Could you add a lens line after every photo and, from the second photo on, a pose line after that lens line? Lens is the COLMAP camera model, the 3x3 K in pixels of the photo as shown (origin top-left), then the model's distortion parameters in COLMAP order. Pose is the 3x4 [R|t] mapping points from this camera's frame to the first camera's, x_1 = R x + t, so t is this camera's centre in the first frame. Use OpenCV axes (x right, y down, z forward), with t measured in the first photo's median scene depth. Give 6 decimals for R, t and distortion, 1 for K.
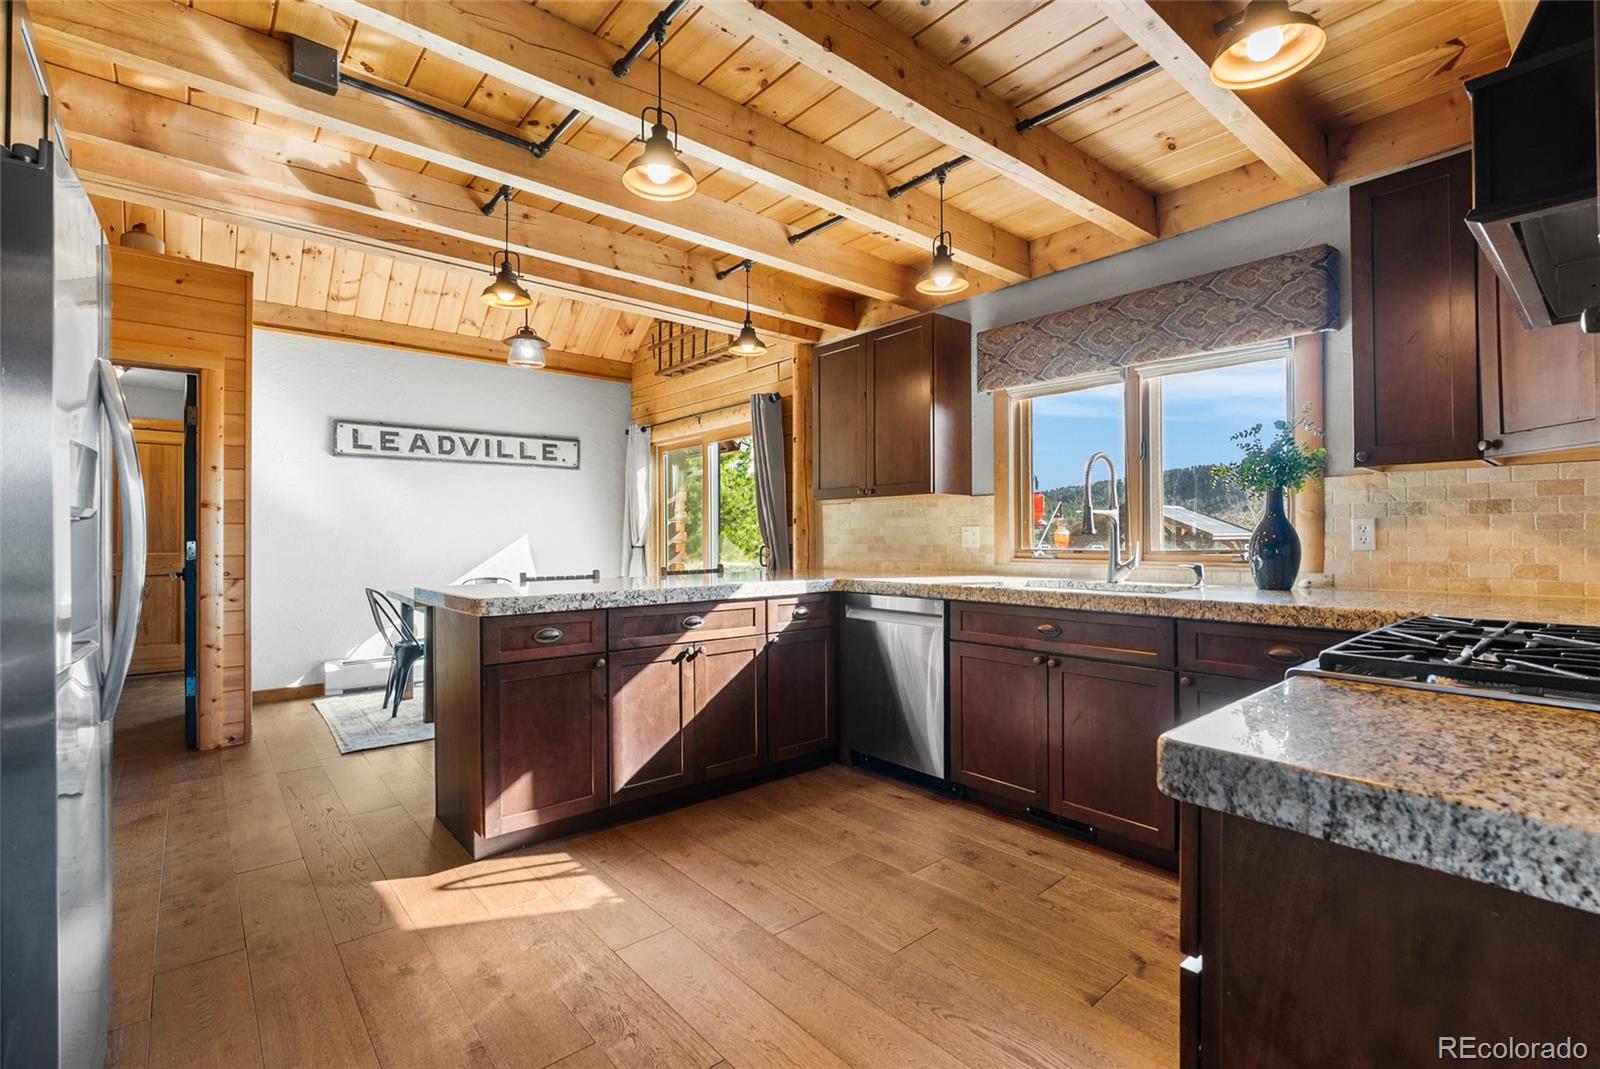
lens RADIAL K [[710.0, 0, 800.0], [0, 710.0, 534.5], [0, 0, 1]] dist [-0.015579, 0.004013]
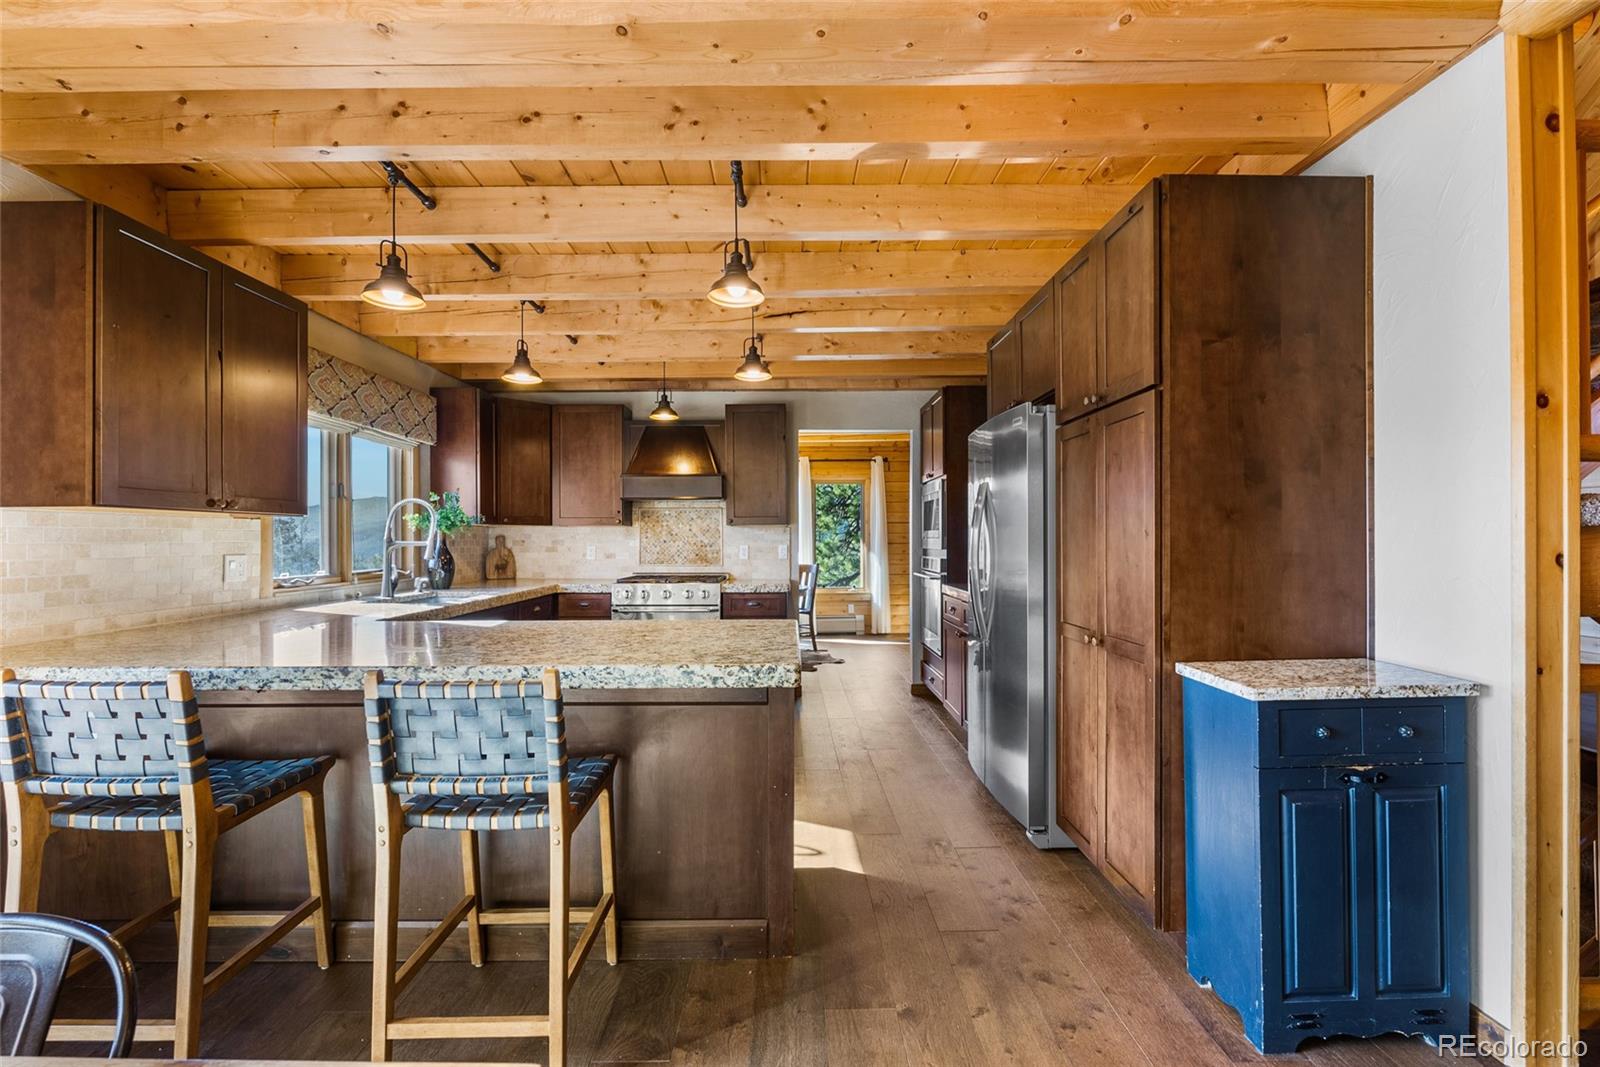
lens RADIAL K [[710.0, 0, 800.0], [0, 710.0, 533.5], [0, 0, 1]] dist [-0.015579, 0.004013]
pose [[-0.770557, 0.012089, 0.637256, -0.661695], [0.005058, 0.999905, -0.012852, -0.019881], [-0.637351, -0.006680, -0.770545, 1.046119]]
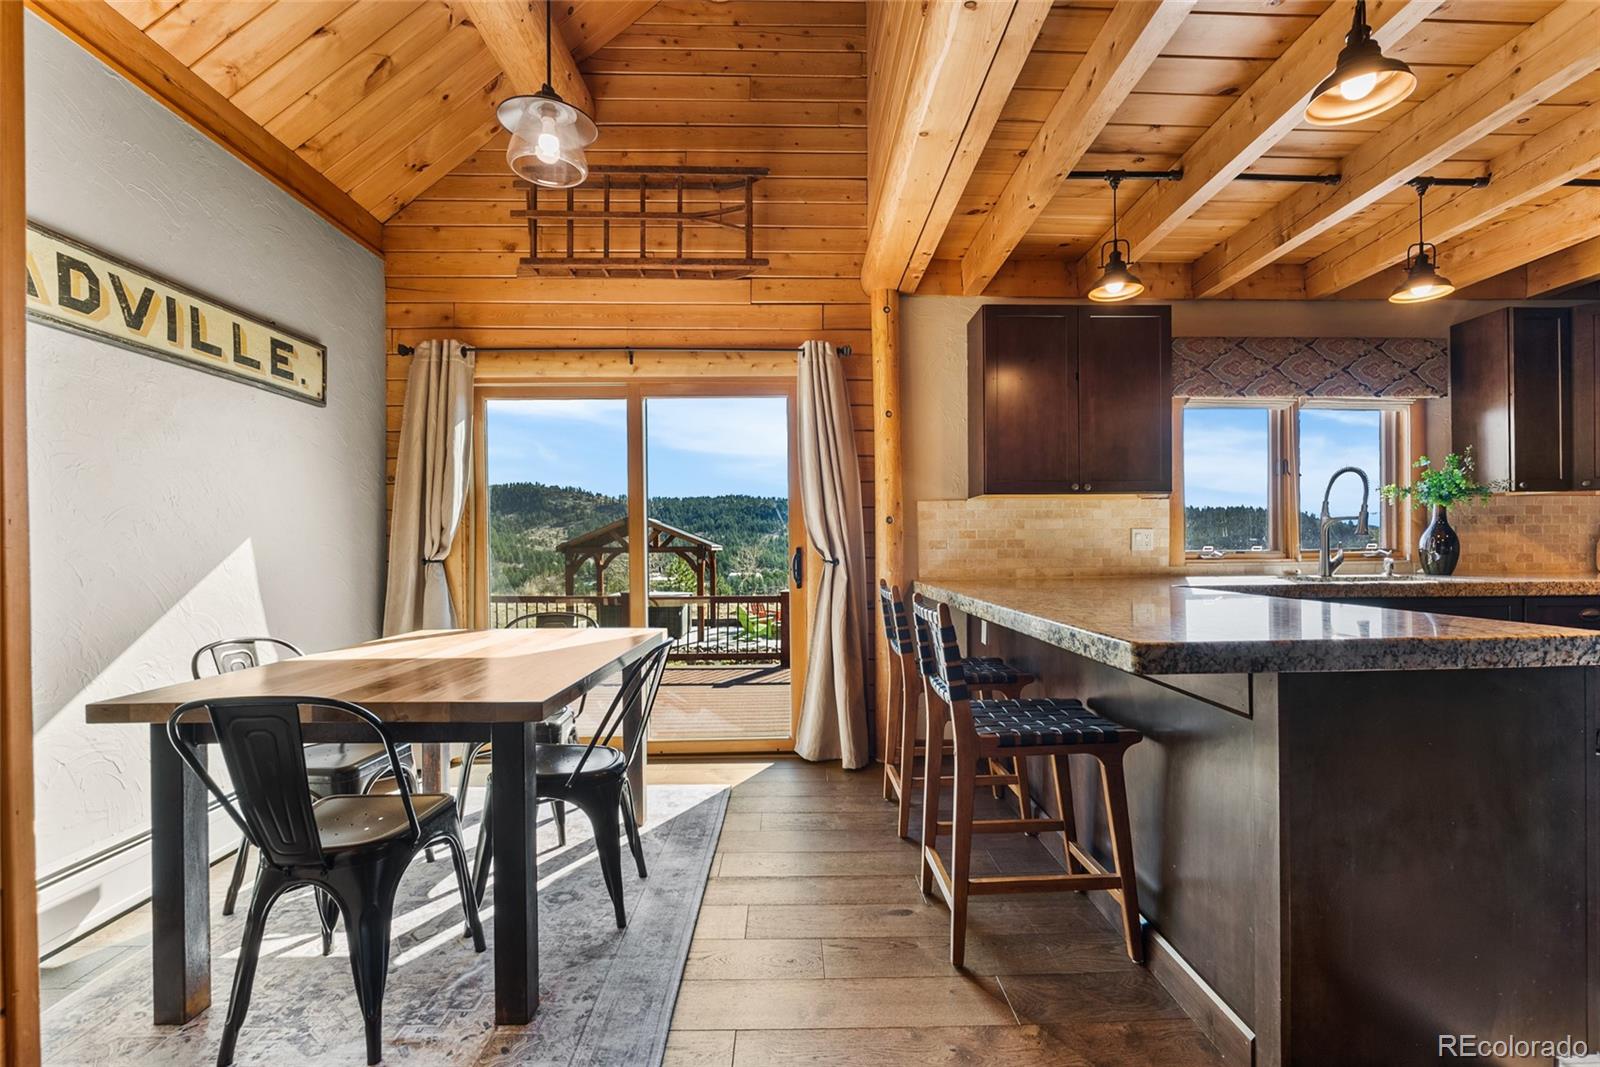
lens RADIAL K [[713.6, 0, 802.5], [0, 713.6, 544.9], [0, 0, 1]] dist [-0.011176, 0.000265]
pose [[0.630825, 0.001235, 0.775924, -0.720684], [0.002692, 0.999989, -0.003780, 0.011473], [-0.775920, 0.004473, 0.630815, 0.641649]]
